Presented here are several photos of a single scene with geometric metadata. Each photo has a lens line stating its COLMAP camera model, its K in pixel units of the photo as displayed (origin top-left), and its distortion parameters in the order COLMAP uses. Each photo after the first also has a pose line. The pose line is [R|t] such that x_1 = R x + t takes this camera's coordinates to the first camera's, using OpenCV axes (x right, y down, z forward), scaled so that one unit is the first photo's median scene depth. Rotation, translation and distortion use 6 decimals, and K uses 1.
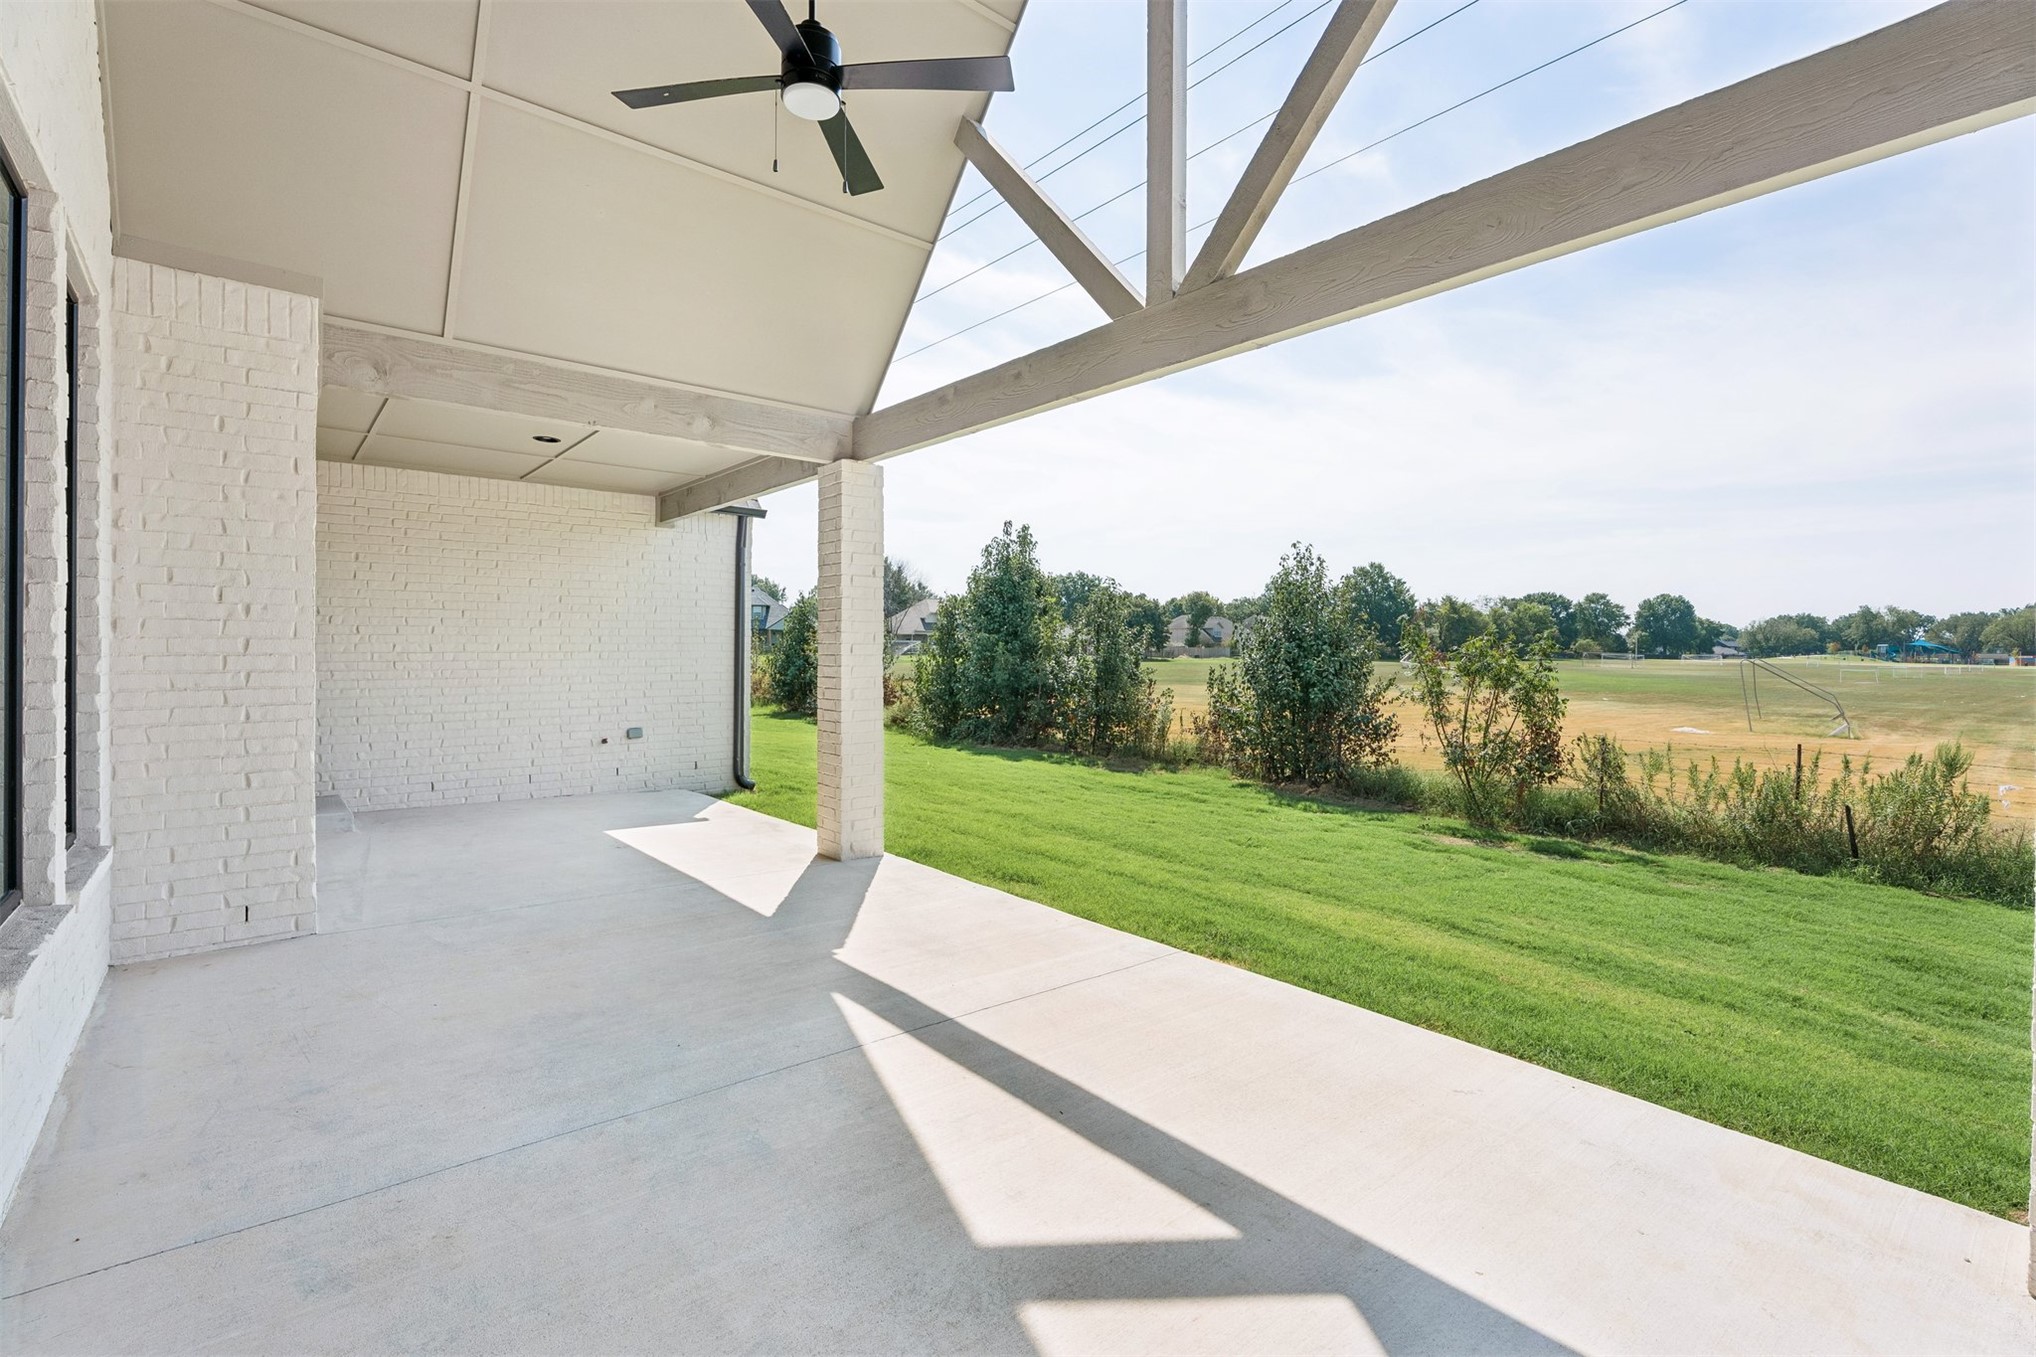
lens RADIAL K [[913.9, 0, 1005.5], [0, 913.9, 655.9], [0, 0, 1]] dist [0.000889, 0.000466]
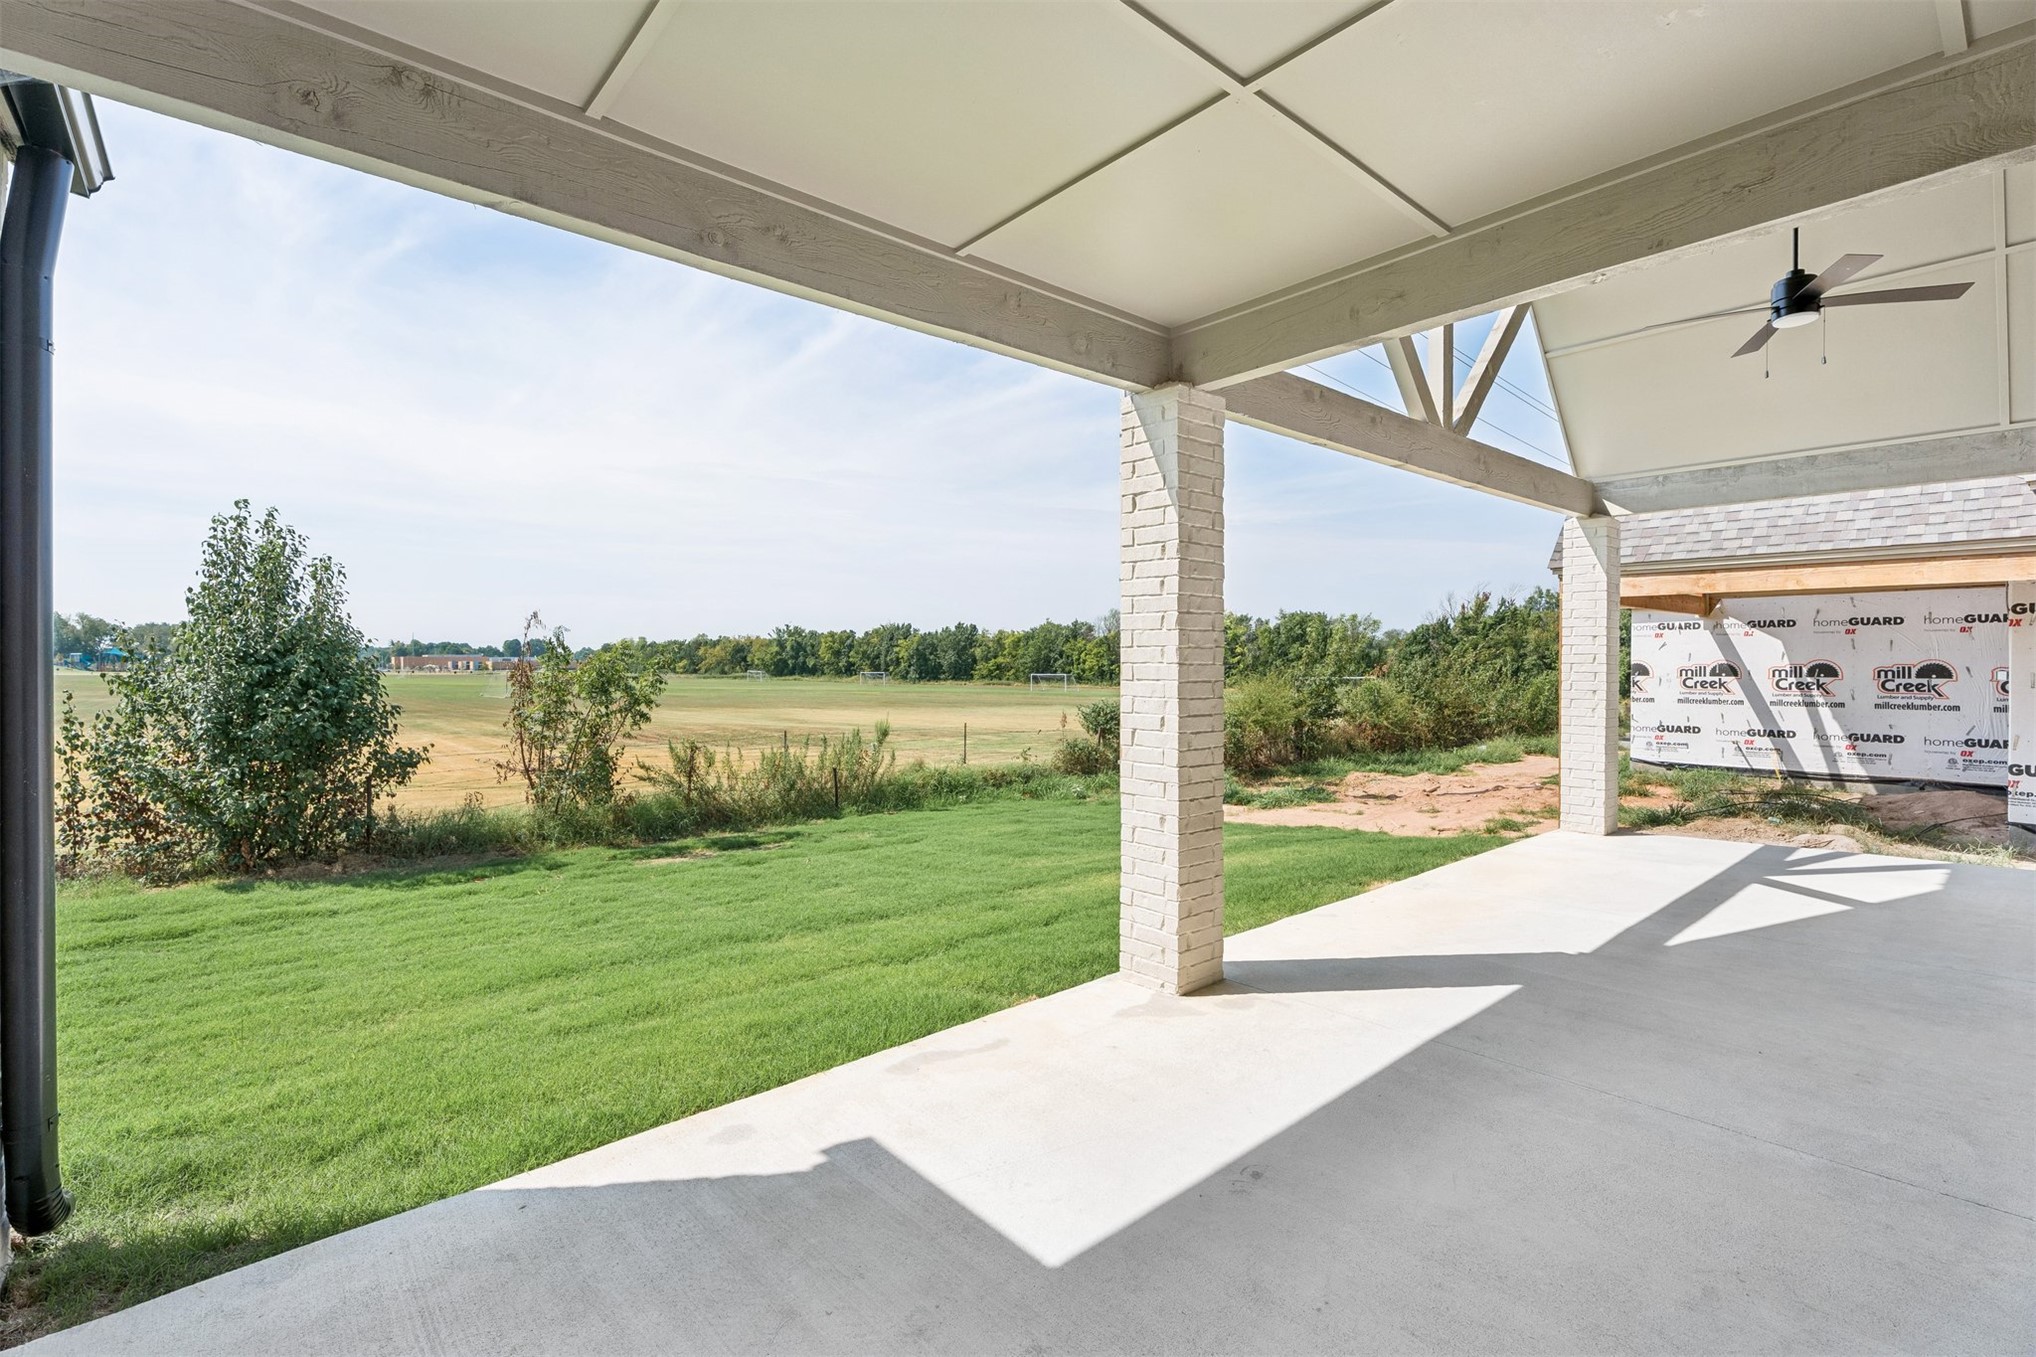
lens RADIAL K [[913.9, 0, 1005.5], [0, 913.9, 655.9], [0, 0, 1]] dist [0.000889, 0.000466]
pose [[-0.024302, 0.001084, 0.999704, -0.669358], [0.007892, 0.999968, -0.000893, -0.016764], [-0.999674, 0.007868, -0.024310, 0.909134]]
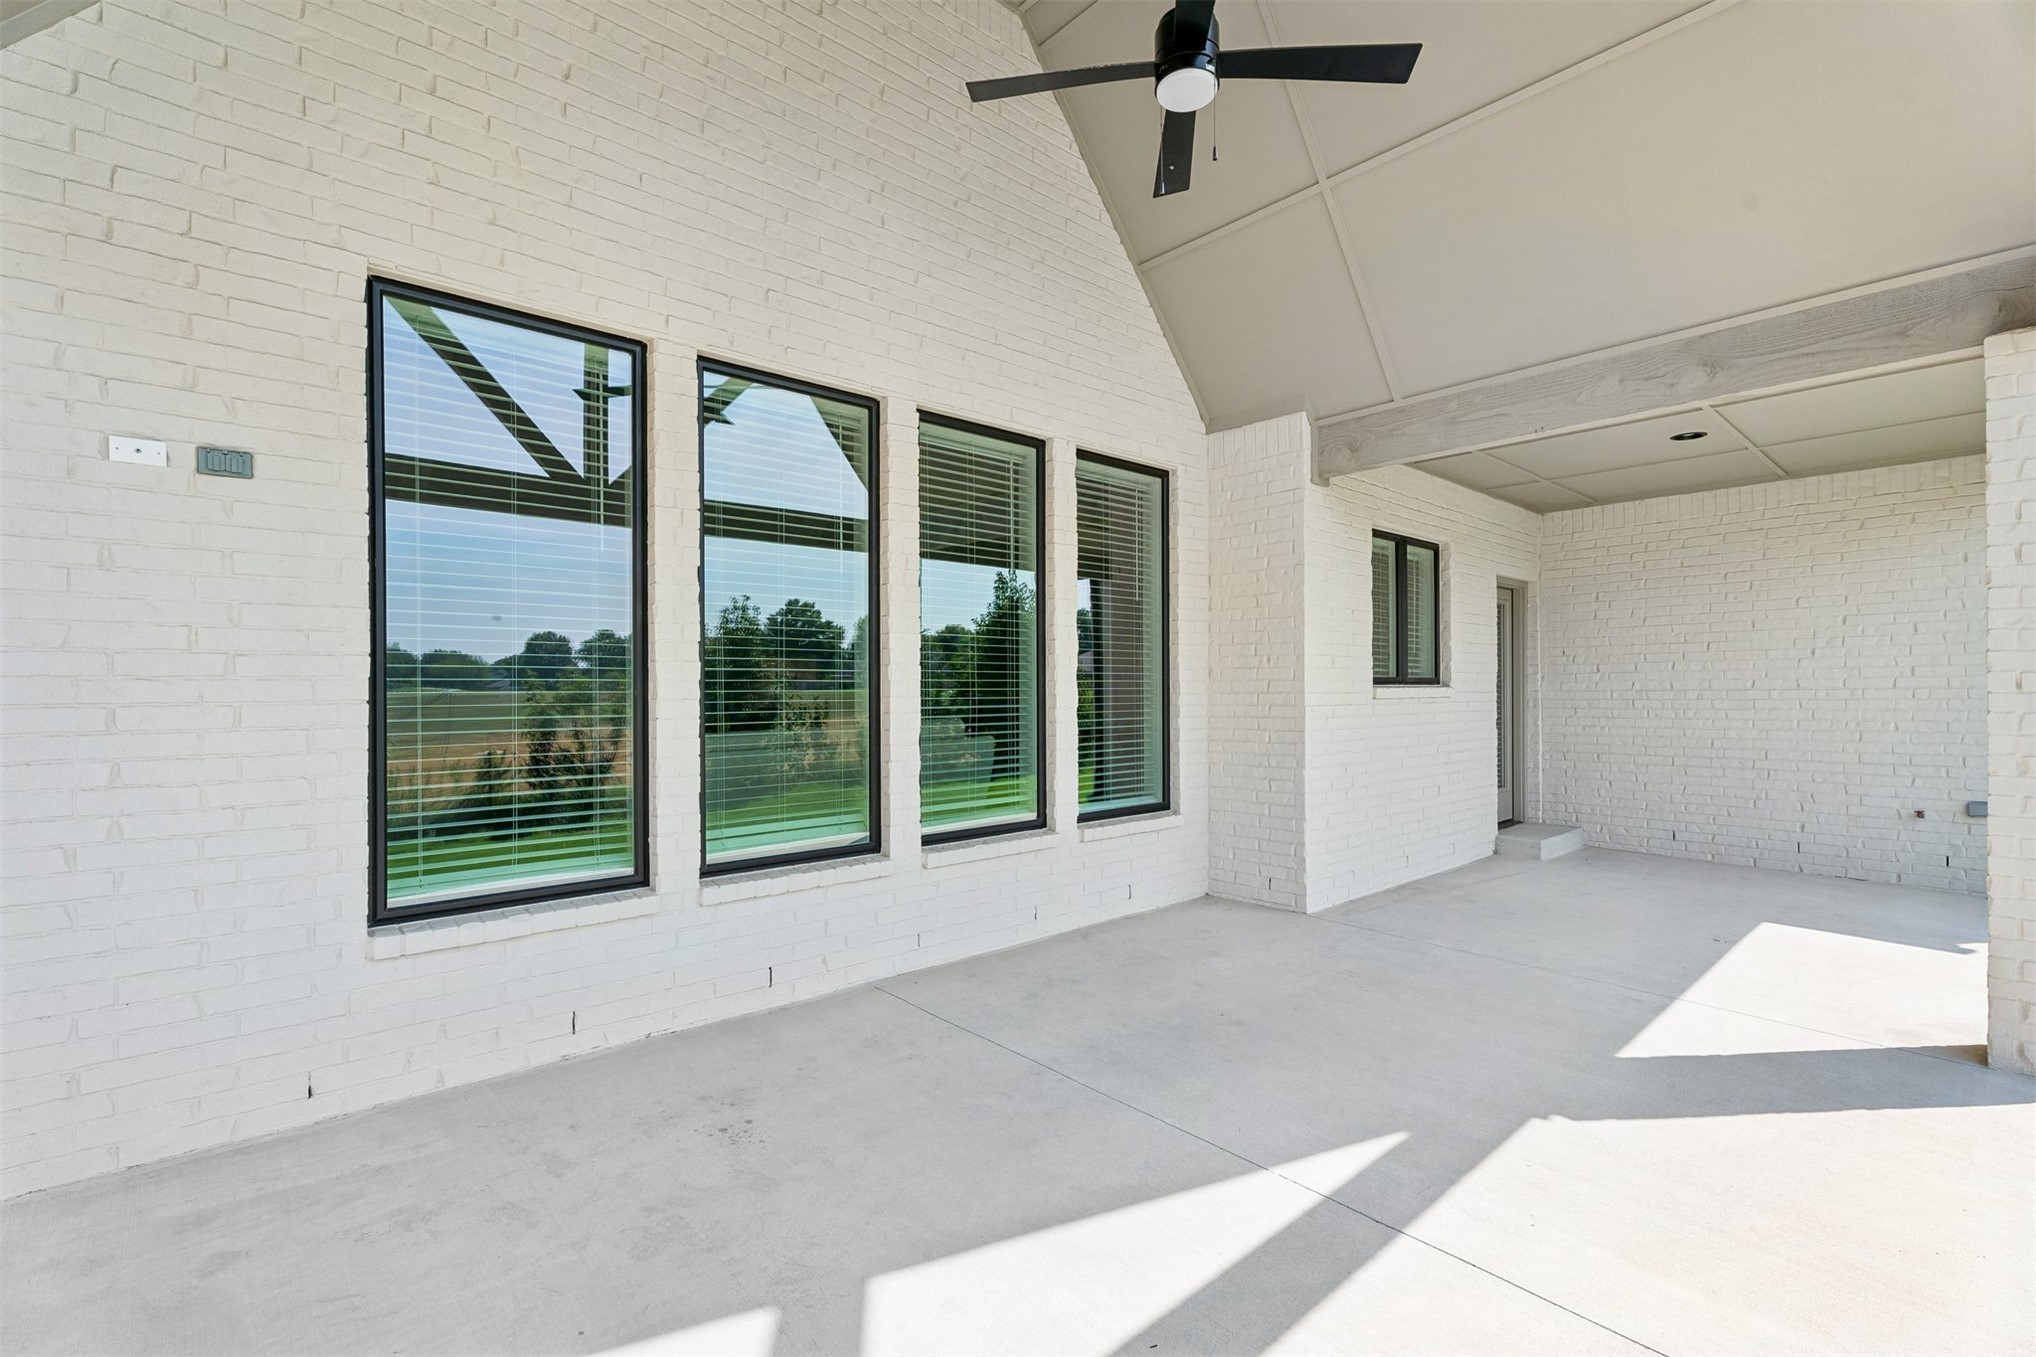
lens RADIAL K [[903.8, 0, 1019.1], [0, 903.8, 693.8], [0, 0, 1]] dist [0.002620, -0.000056]
pose [[0.043207, 0.000727, -0.999066, 0.261649], [-0.001043, 0.999999, 0.000682, -0.000290], [0.999066, 0.001012, 0.043208, 0.302025]]
